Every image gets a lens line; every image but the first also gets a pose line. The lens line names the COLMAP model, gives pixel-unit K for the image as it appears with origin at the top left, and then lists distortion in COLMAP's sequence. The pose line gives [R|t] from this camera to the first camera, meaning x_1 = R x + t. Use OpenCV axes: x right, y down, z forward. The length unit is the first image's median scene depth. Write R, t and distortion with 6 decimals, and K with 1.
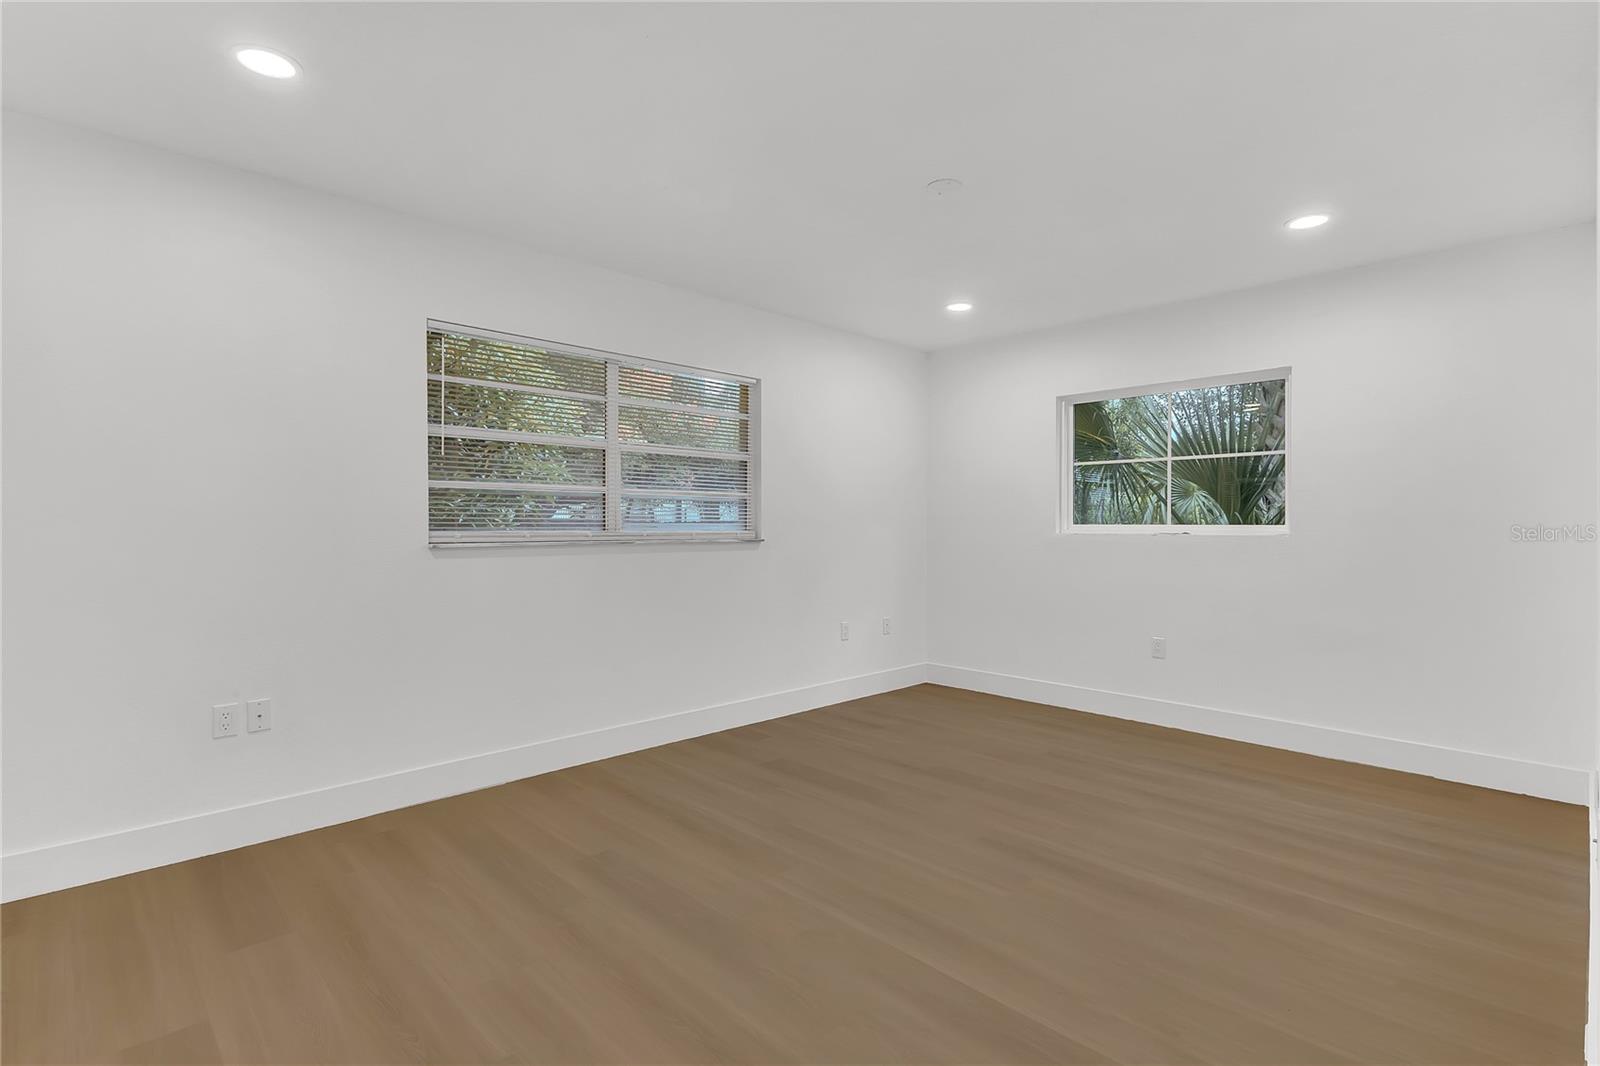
lens RADIAL K [[736.8, 0, 803.8], [0, 736.8, 531.1], [0, 0, 1]] dist [0.002070, 0.000227]
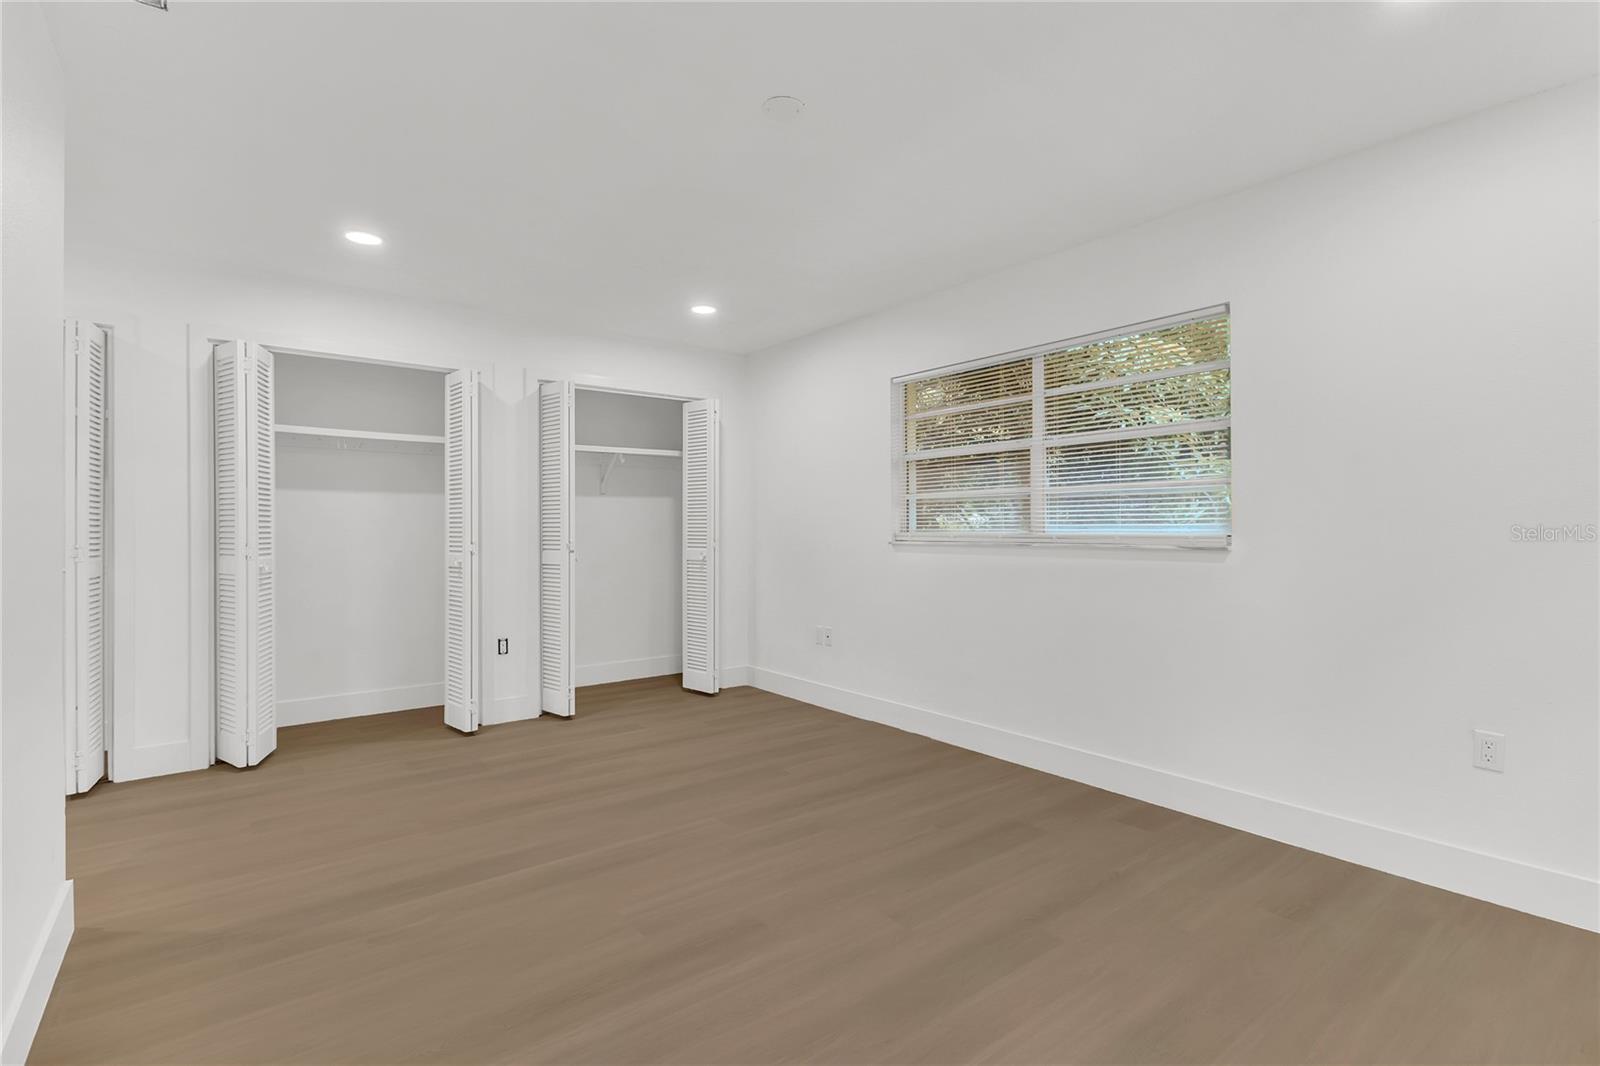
lens RADIAL K [[736.8, 0, 803.0], [0, 736.8, 531.9], [0, 0, 1]] dist [0.002070, 0.000227]
pose [[-0.082280, 0.005528, -0.996594, 0.743418], [-0.005942, 0.999964, 0.006038, -0.005566], [0.996592, 0.006419, -0.082244, 0.801205]]
